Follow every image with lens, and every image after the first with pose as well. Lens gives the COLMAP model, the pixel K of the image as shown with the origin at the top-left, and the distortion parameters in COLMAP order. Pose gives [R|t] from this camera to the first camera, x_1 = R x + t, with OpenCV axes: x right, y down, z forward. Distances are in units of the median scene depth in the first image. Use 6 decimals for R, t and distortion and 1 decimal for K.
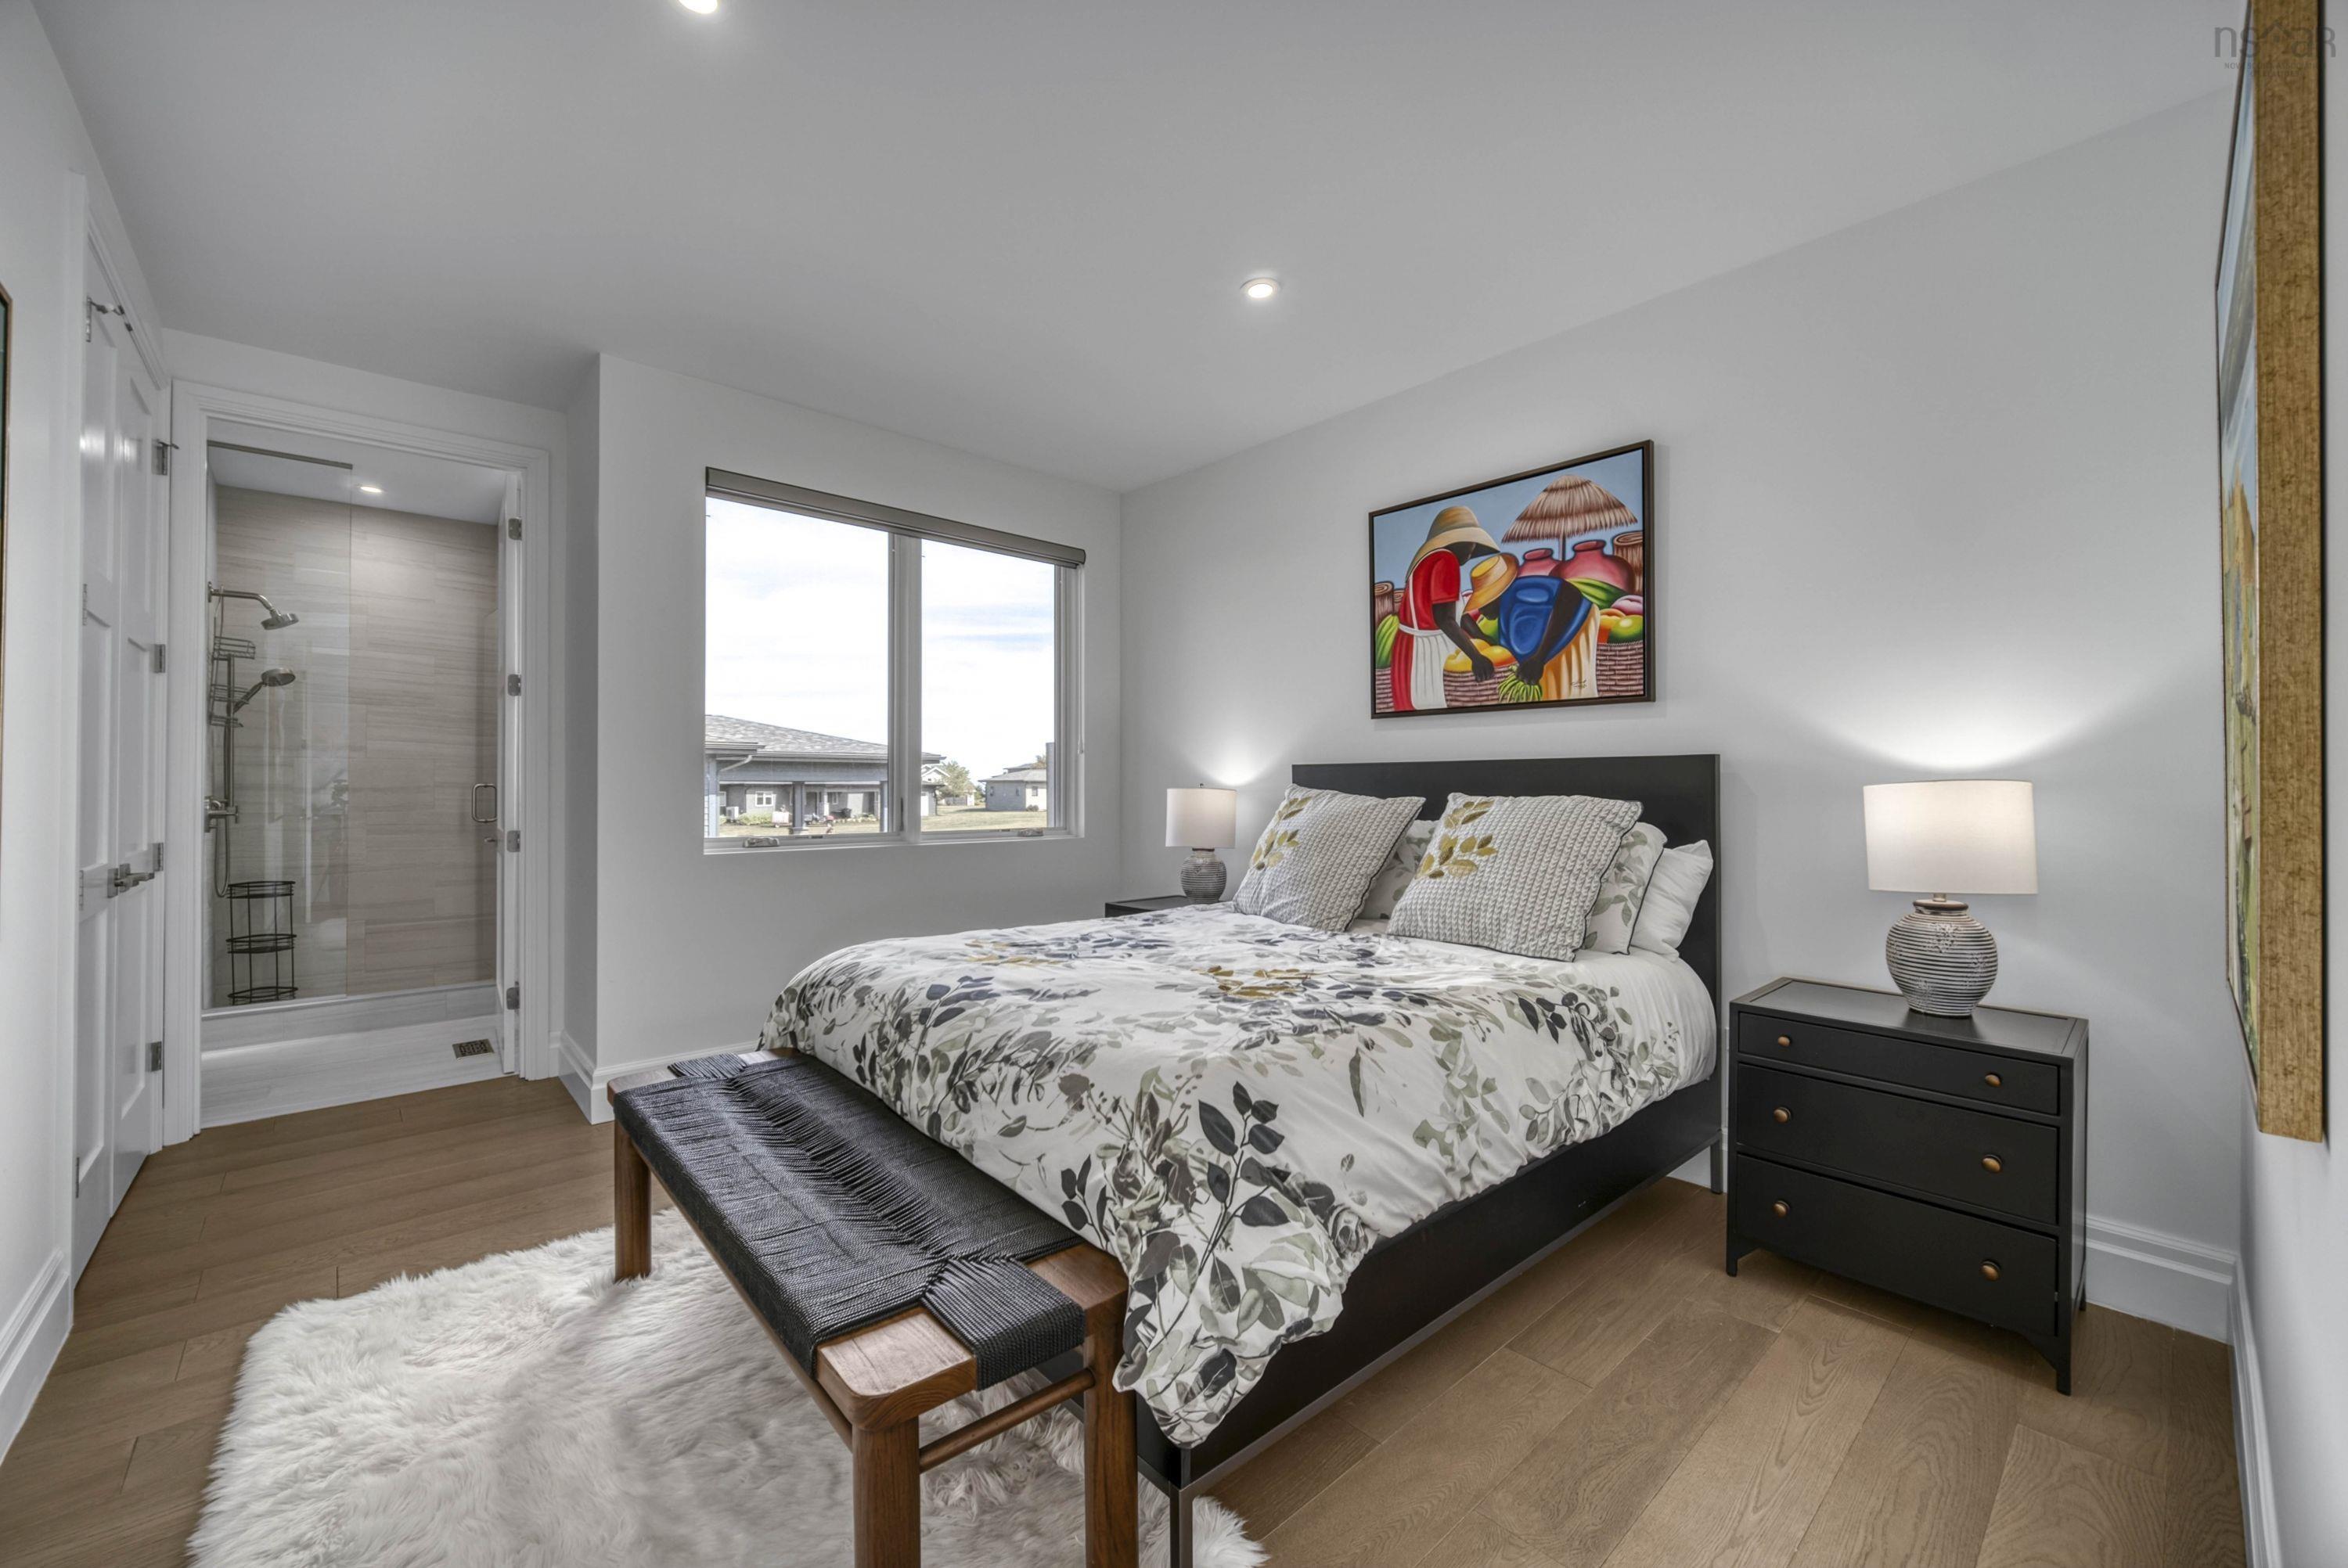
lens RADIAL K [[923.2, 0, 1152.7], [0, 923.2, 773.8], [0, 0, 1]] dist [-0.002251, -0.000006]
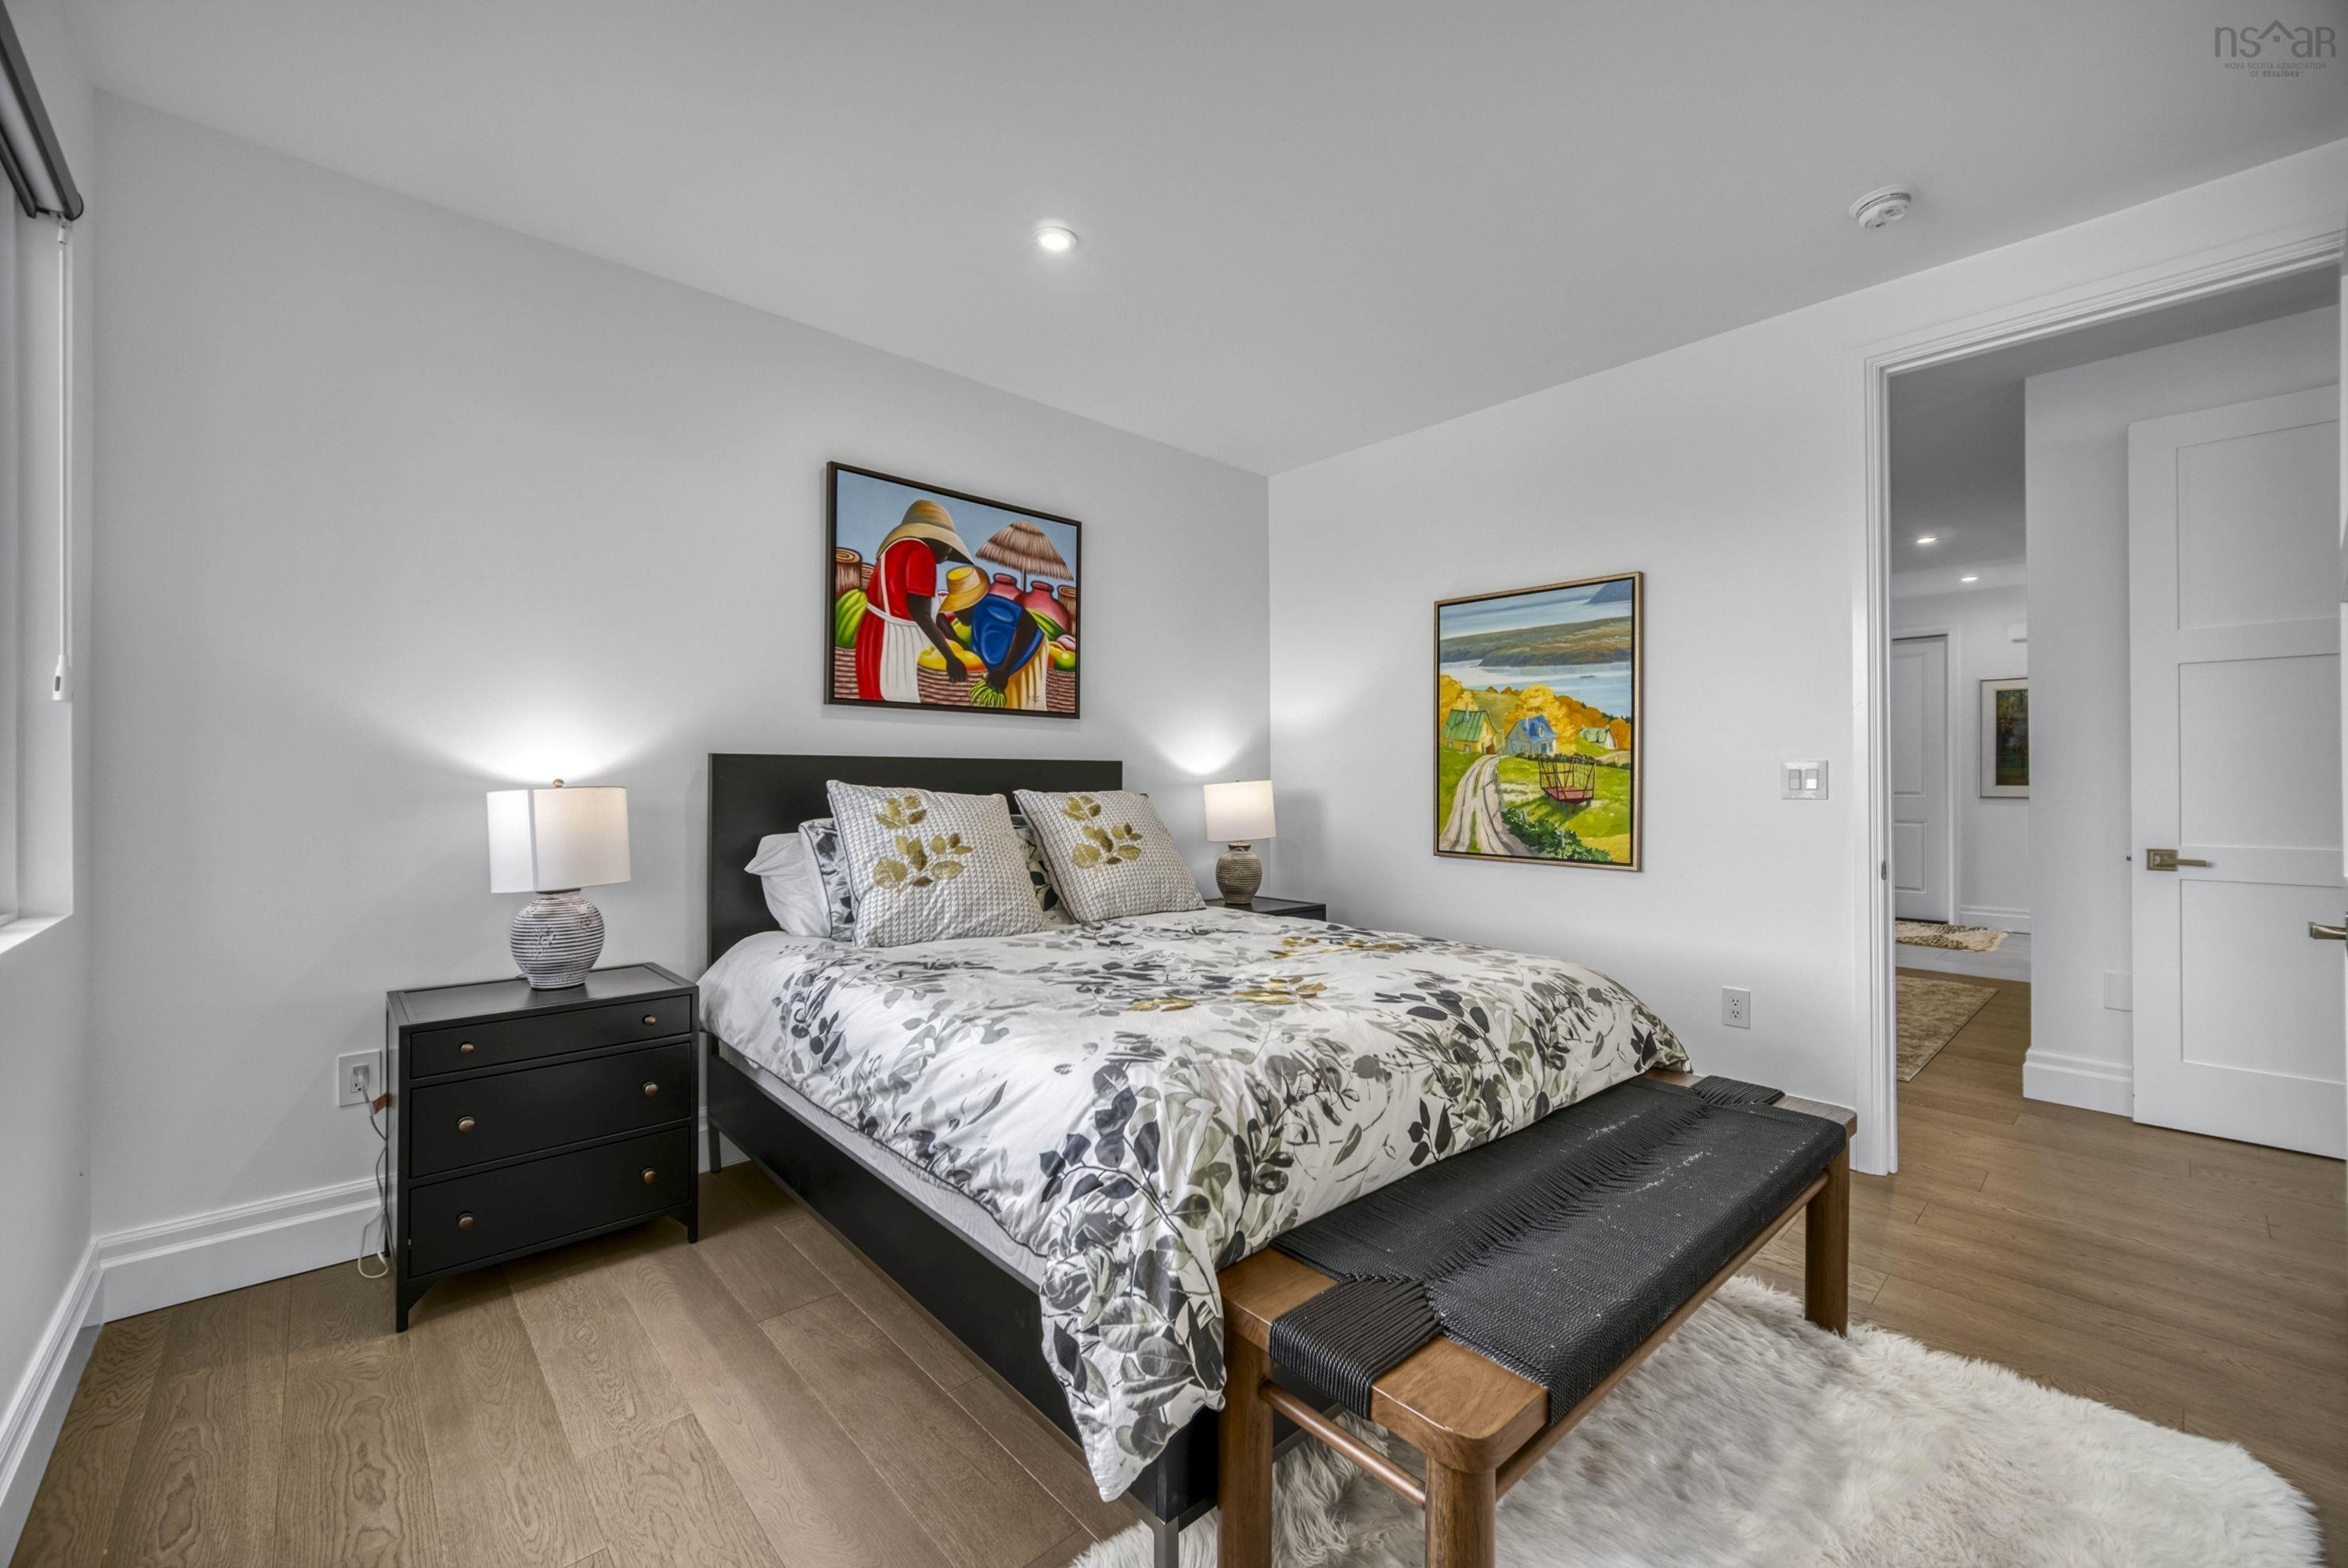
lens RADIAL K [[923.2, 0, 1149.2], [0, 923.2, 793.9], [0, 0, 1]] dist [-0.002251, -0.000006]
pose [[0.002127, -0.012379, 0.999921, -0.708632], [-0.015195, 0.999808, 0.012410, 0.010158], [-0.999882, -0.015220, 0.001938, 0.798636]]
